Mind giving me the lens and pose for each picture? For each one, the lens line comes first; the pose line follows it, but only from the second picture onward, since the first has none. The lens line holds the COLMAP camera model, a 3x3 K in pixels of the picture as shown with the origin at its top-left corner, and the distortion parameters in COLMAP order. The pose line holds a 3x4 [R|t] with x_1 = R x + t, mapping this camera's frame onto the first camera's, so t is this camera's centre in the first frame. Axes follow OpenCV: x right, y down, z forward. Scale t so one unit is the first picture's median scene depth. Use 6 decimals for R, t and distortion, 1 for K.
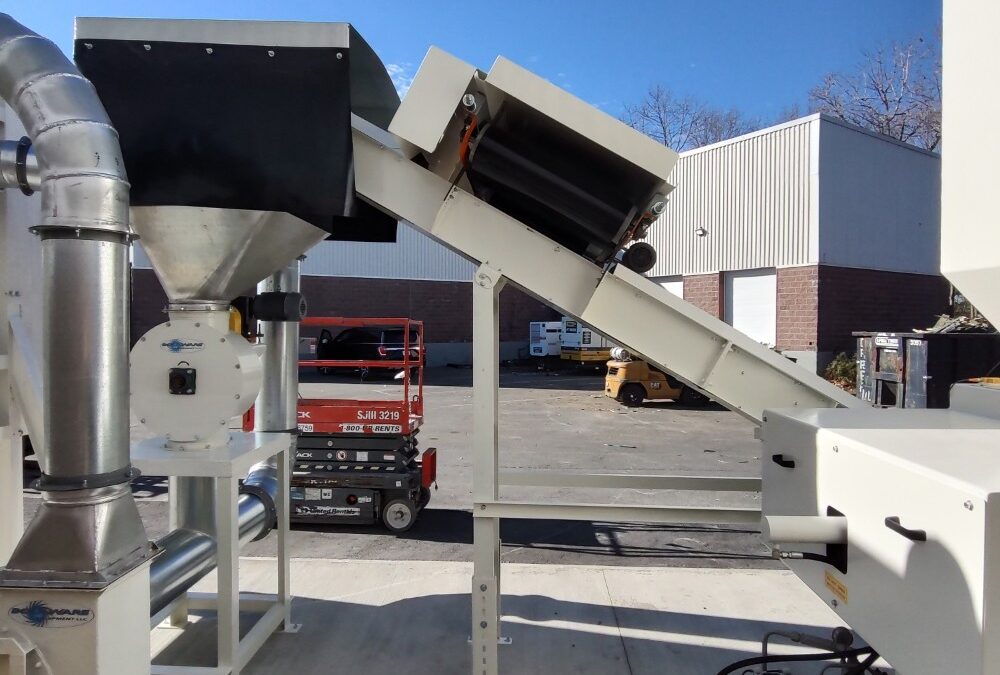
lens RADIAL K [[603.6, 0, 500.9], [0, 603.6, 332.7], [0, 0, 1]] dist [-0.001750, -0.000089]
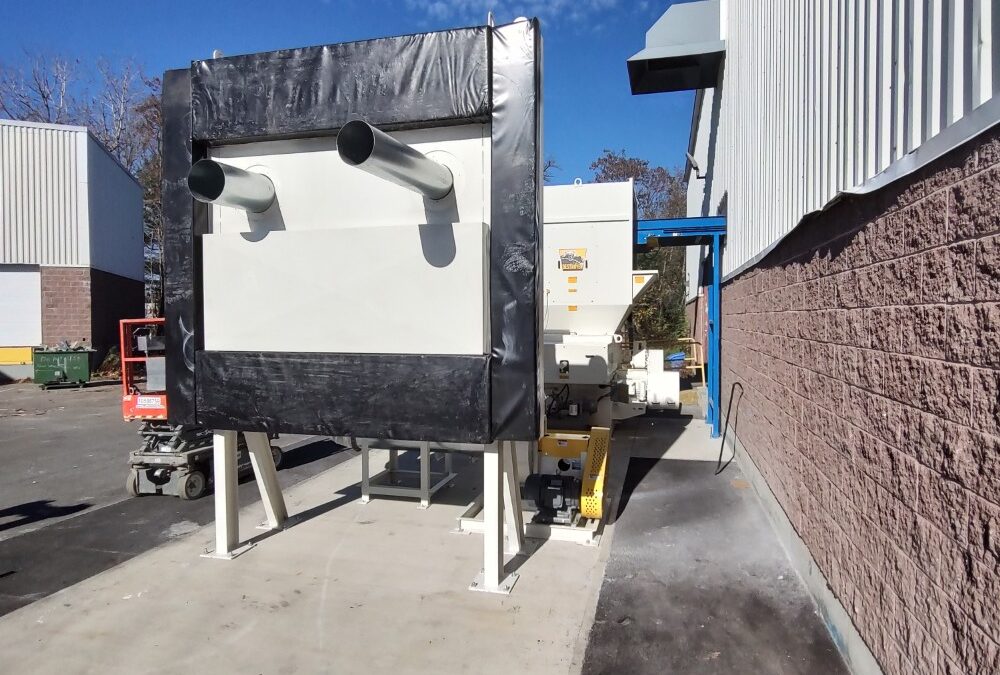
lens RADIAL K [[603.6, 0, 500.9], [0, 603.6, 336.7], [0, 0, 1]] dist [-0.001750, -0.000089]
pose [[0.210298, -0.023889, 0.977345, -0.382248], [0.014701, 0.999666, 0.021271, 0.000644], [-0.977527, 0.009895, 0.210579, 0.046754]]
